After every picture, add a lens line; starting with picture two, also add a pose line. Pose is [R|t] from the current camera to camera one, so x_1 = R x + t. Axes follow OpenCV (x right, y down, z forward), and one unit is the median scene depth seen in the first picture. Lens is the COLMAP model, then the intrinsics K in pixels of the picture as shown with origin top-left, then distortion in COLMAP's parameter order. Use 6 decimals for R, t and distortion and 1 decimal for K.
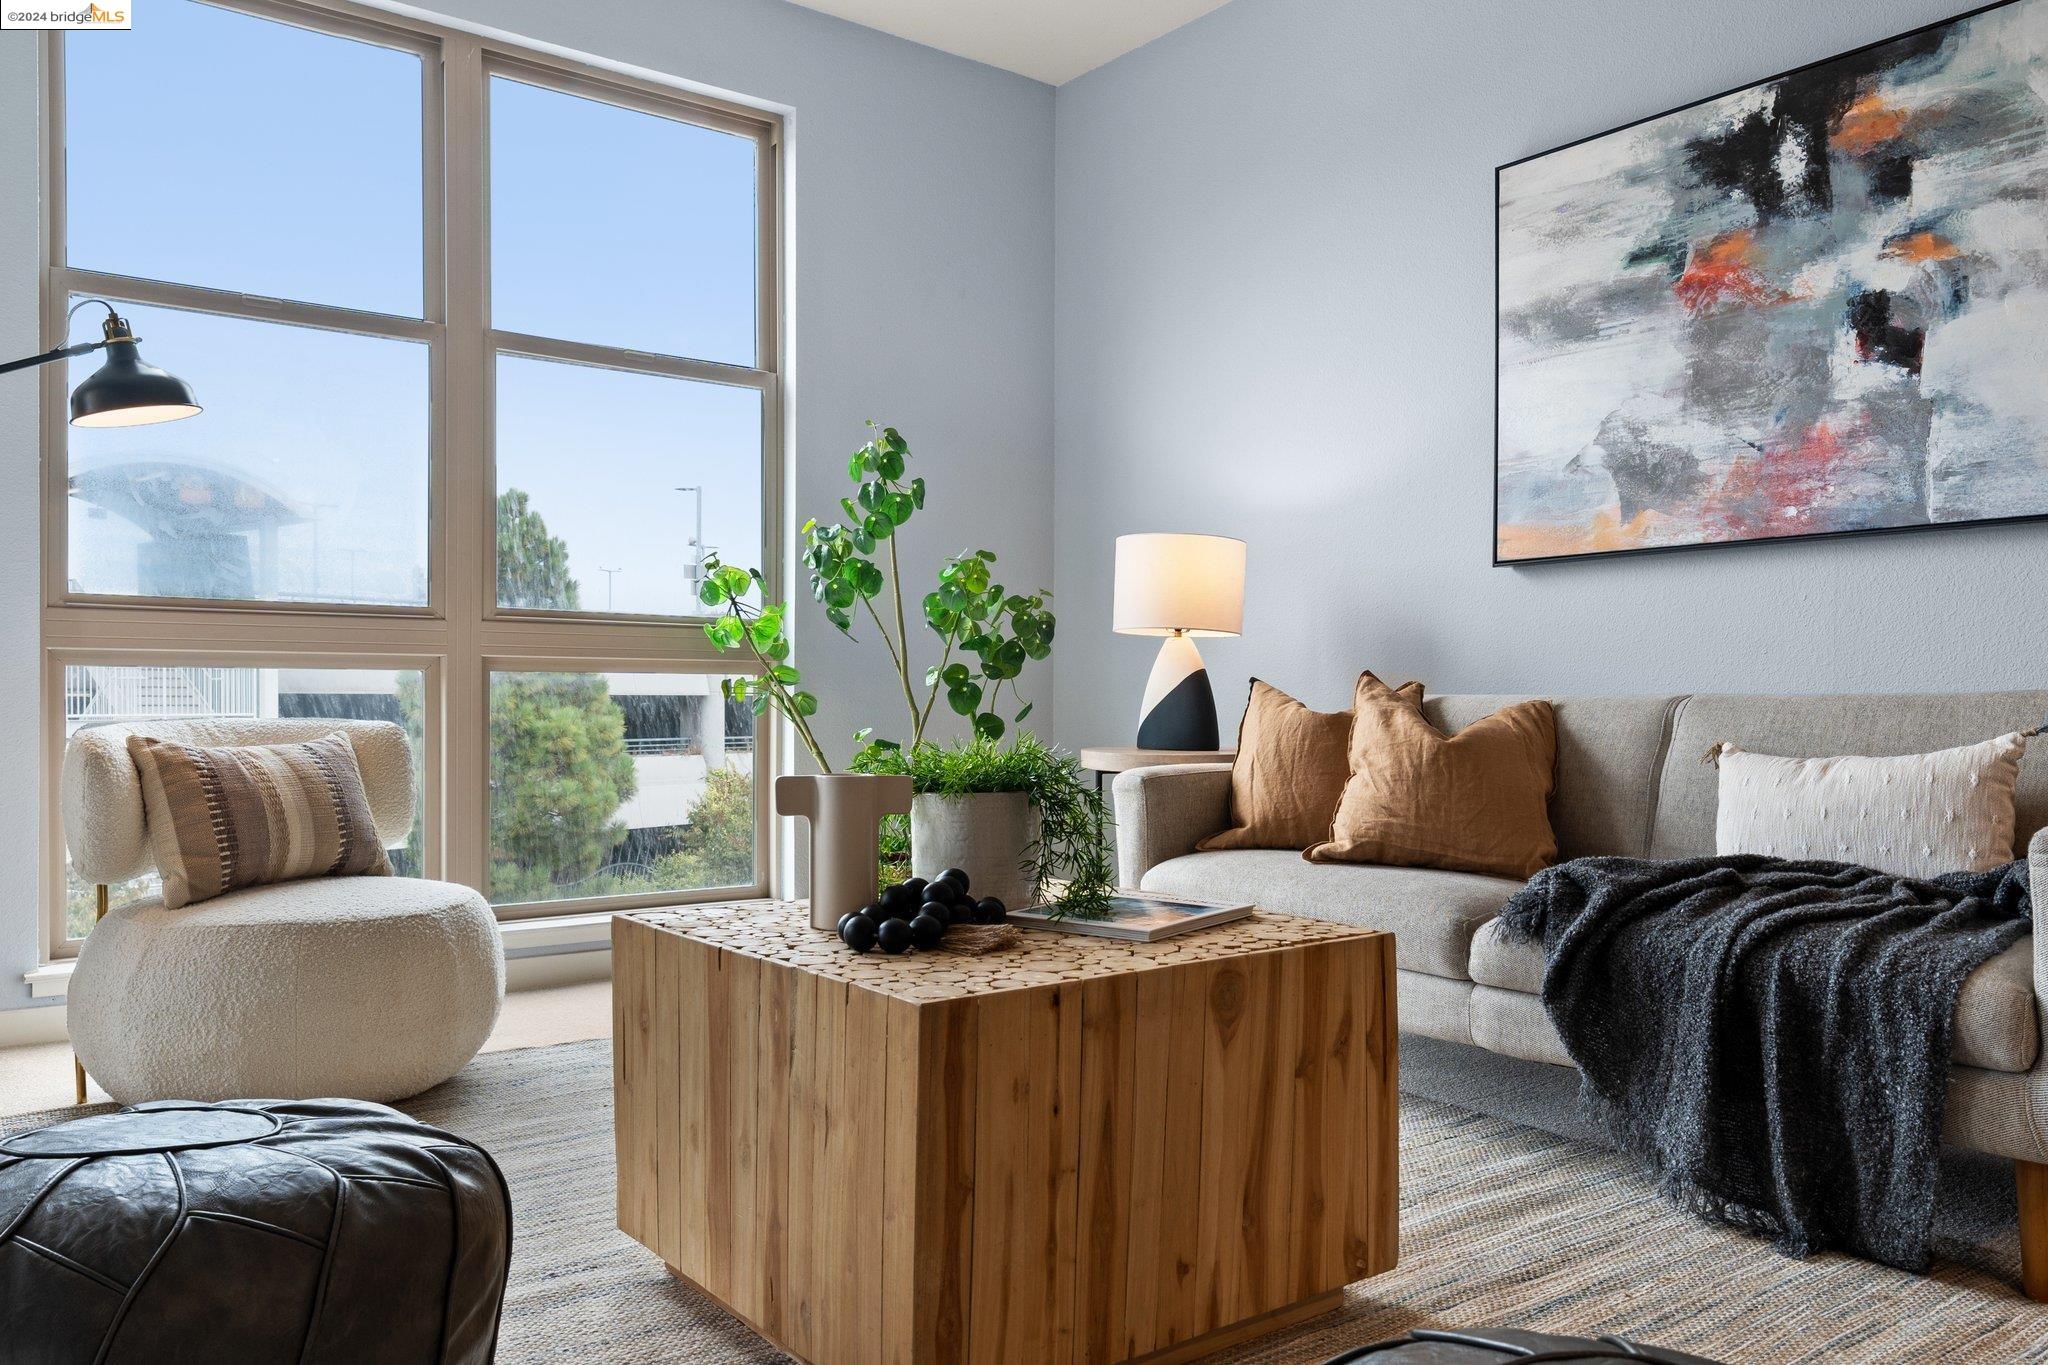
lens RADIAL K [[1518.7, 0, 1024.7], [0, 1518.7, 716.0], [0, 0, 1]] dist [0.004615, -0.002116]
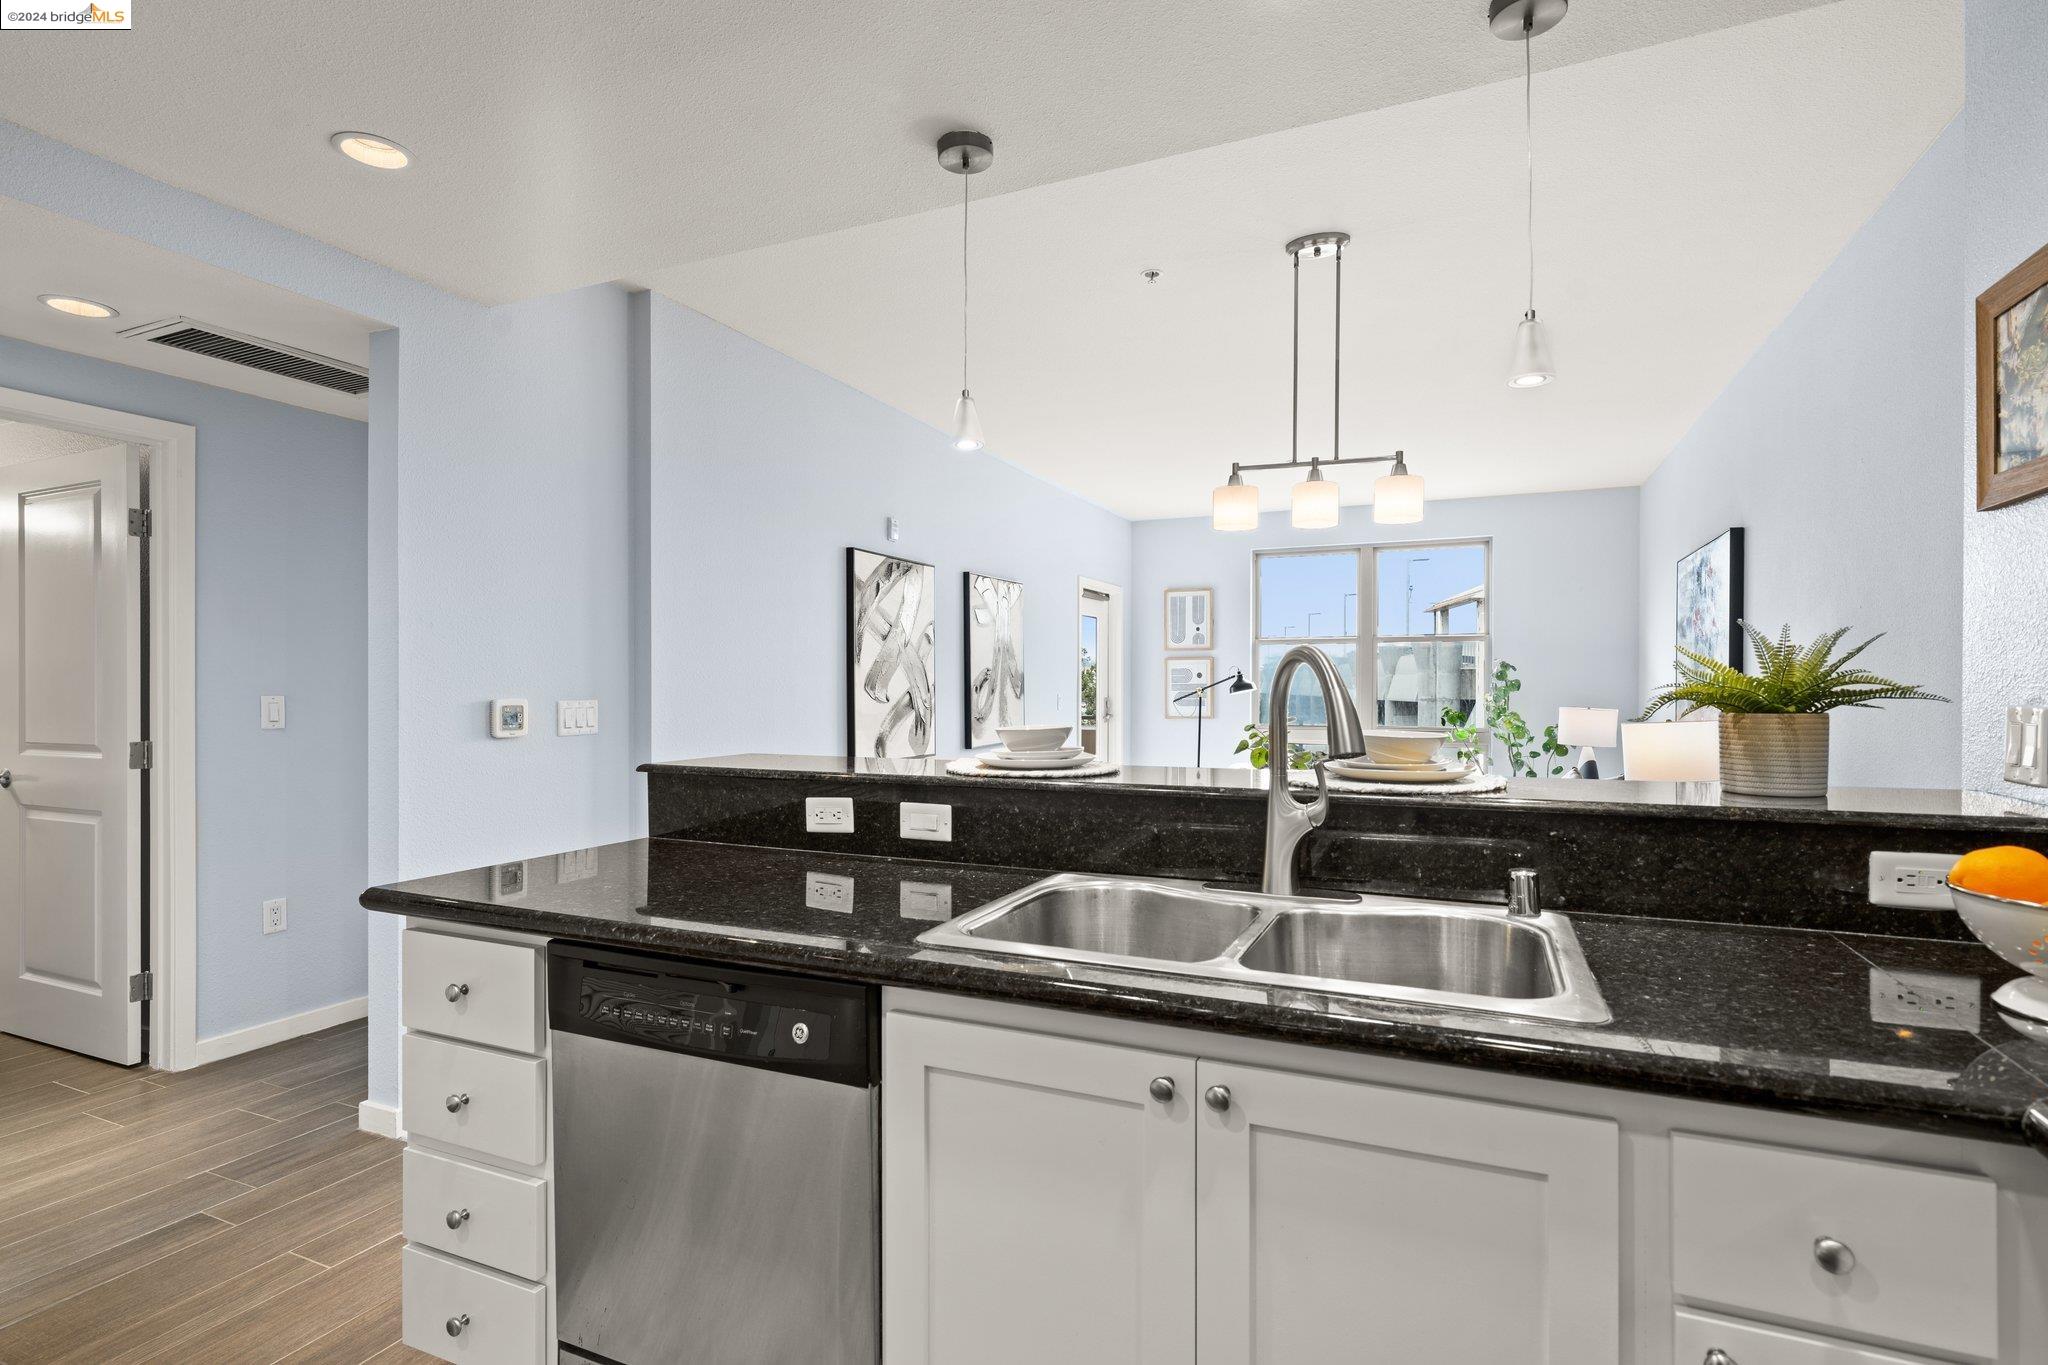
lens RADIAL K [[992.1, 0, 1024.0], [0, 992.1, 698.5], [0, 0, 1]] dist [0.001916, -0.001120]
pose [[0.477370, 0.005625, -0.878684, 1.462043], [-0.009599, 0.999953, 0.001186, -0.165536], [0.878650, 0.007868, 0.477402, -0.804030]]
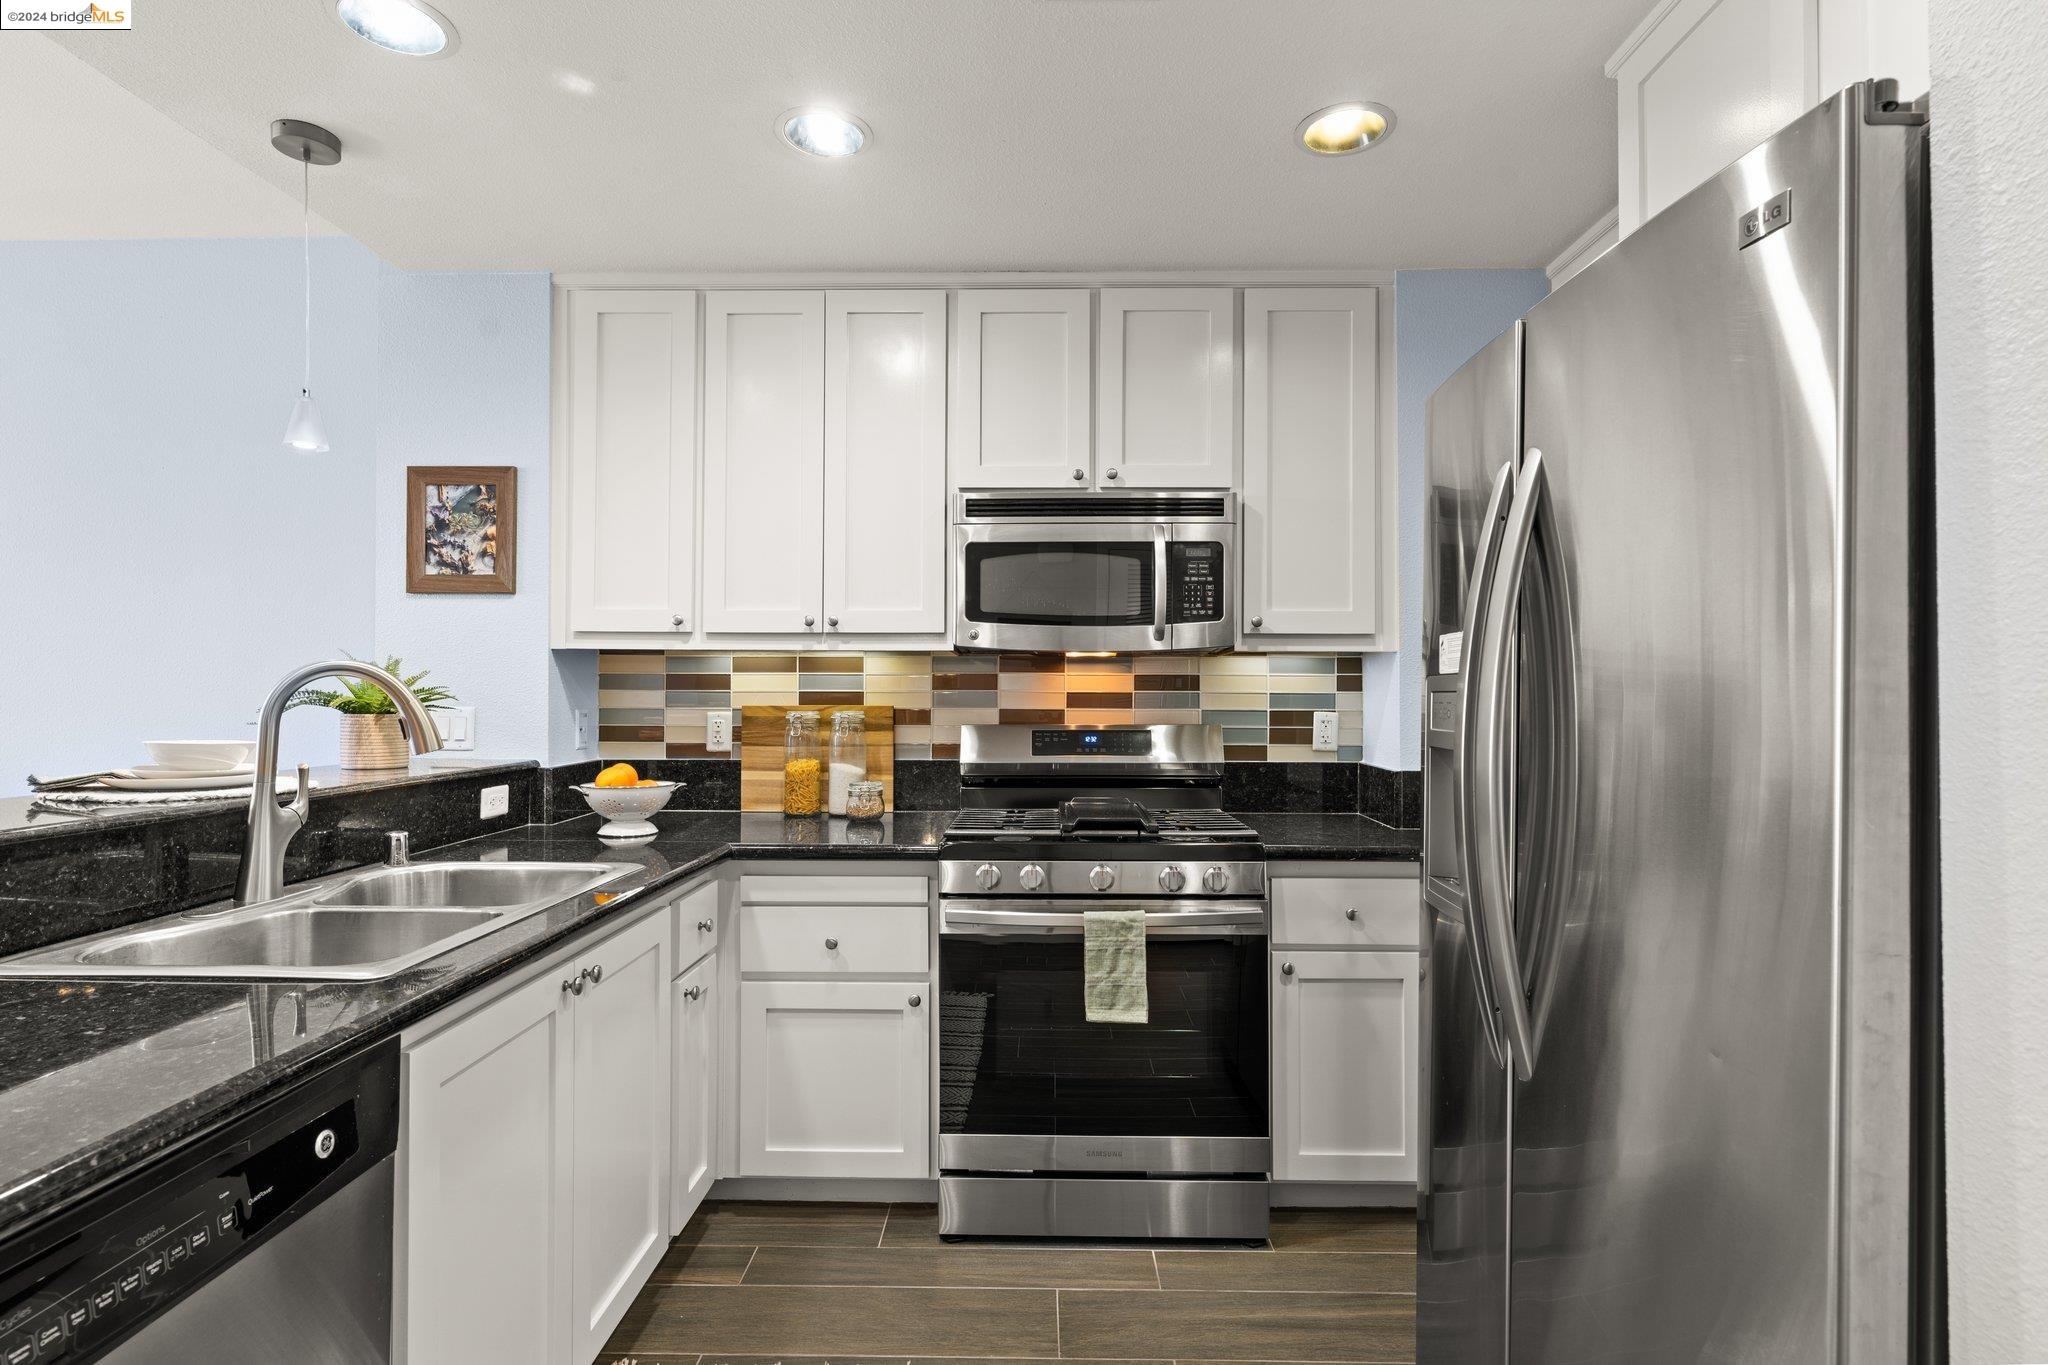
lens RADIAL K [[996.7, 0, 1021.6], [0, 996.7, 682.1], [0, 0, 1]] dist [0.002036, 0.000183]
pose [[0.623174, 0.010006, 0.782019, 0.847890], [0.009345, 0.999751, -0.020239, -0.165406], [-0.782027, 0.019920, 0.622926, -1.115021]]
